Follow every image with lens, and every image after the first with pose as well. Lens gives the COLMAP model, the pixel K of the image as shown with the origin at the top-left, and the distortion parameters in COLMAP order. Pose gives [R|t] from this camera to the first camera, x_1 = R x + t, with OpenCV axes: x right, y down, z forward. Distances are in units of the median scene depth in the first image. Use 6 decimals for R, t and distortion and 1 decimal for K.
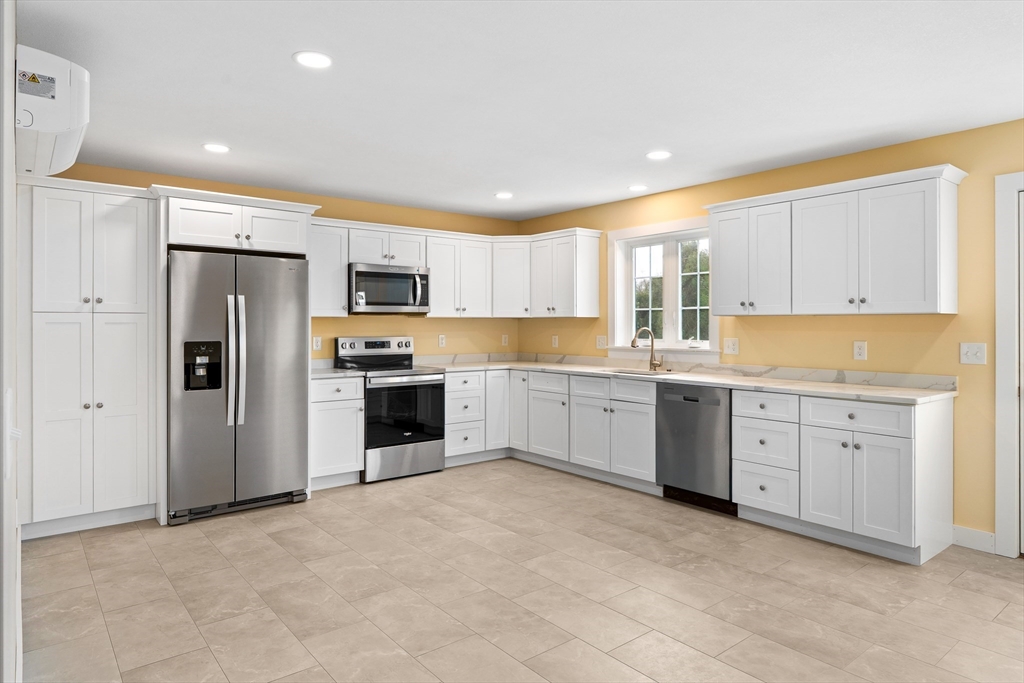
lens RADIAL K [[612.4, 0, 510.7], [0, 612.4, 322.5], [0, 0, 1]] dist [-0.001225, 0.000315]
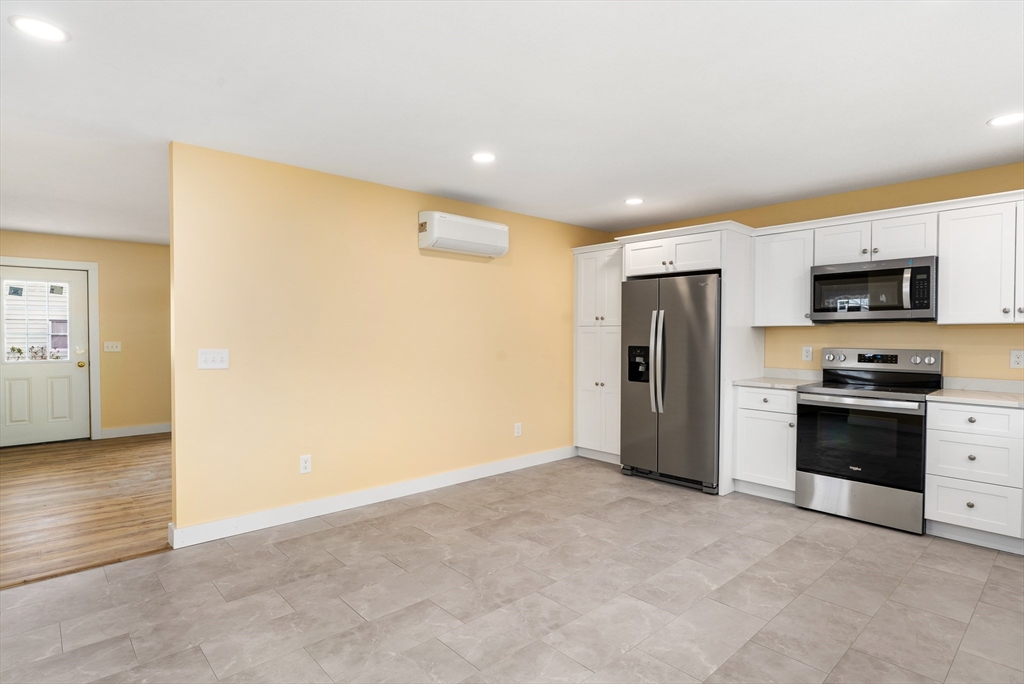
lens RADIAL K [[531.9, 0, 509.3], [0, 531.9, 343.0], [0, 0, 1]] dist [-0.005421, -0.000577]
pose [[0.057468, 0.017644, -0.998191, 0.638575], [0.000860, 0.999843, 0.017723, 0.003086], [0.998347, -0.001877, 0.057443, 0.632610]]
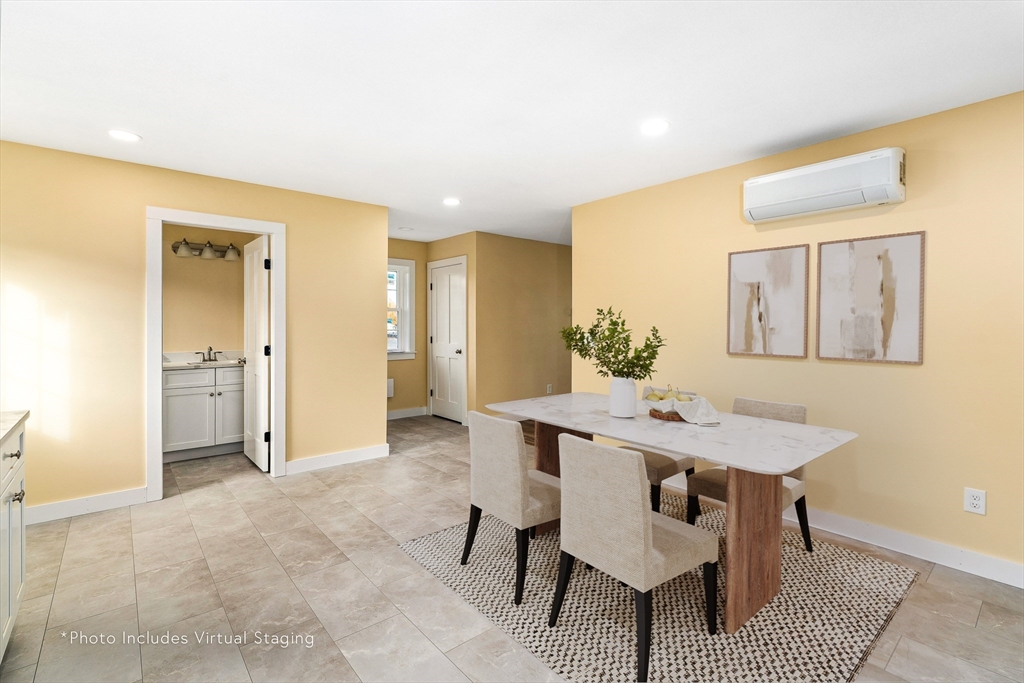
lens RADIAL K [[470.1, 0, 506.8], [0, 470.1, 331.2], [0, 0, 1]] dist [0.001801, 0.000634]
pose [[-0.999861, 0.000739, -0.016671, 0.011493], [0.000520, 0.999914, 0.013126, 0.005705], [0.016679, 0.013116, -0.999775, 1.298461]]
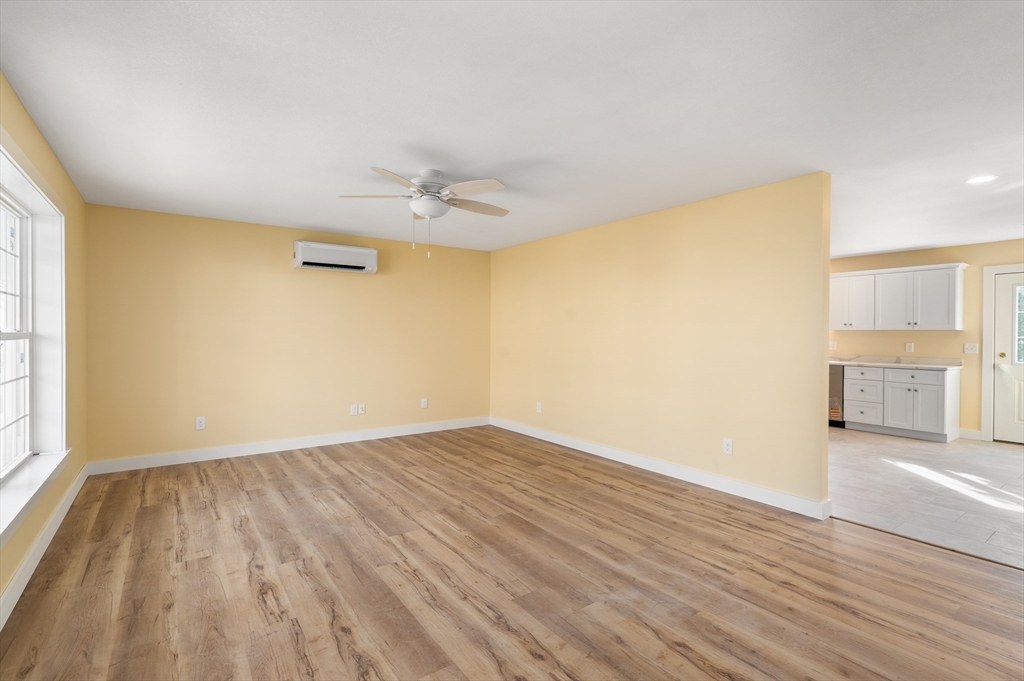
lens RADIAL K [[481.0, 0, 515.0], [0, 481.0, 335.7], [0, 0, 1]] dist [0.001122, 0.000684]
pose [[0.998746, 0.005383, -0.049782, -0.658231], [-0.004875, 0.999935, 0.010338, -0.003605], [0.049834, -0.010082, 0.998707, -0.666687]]
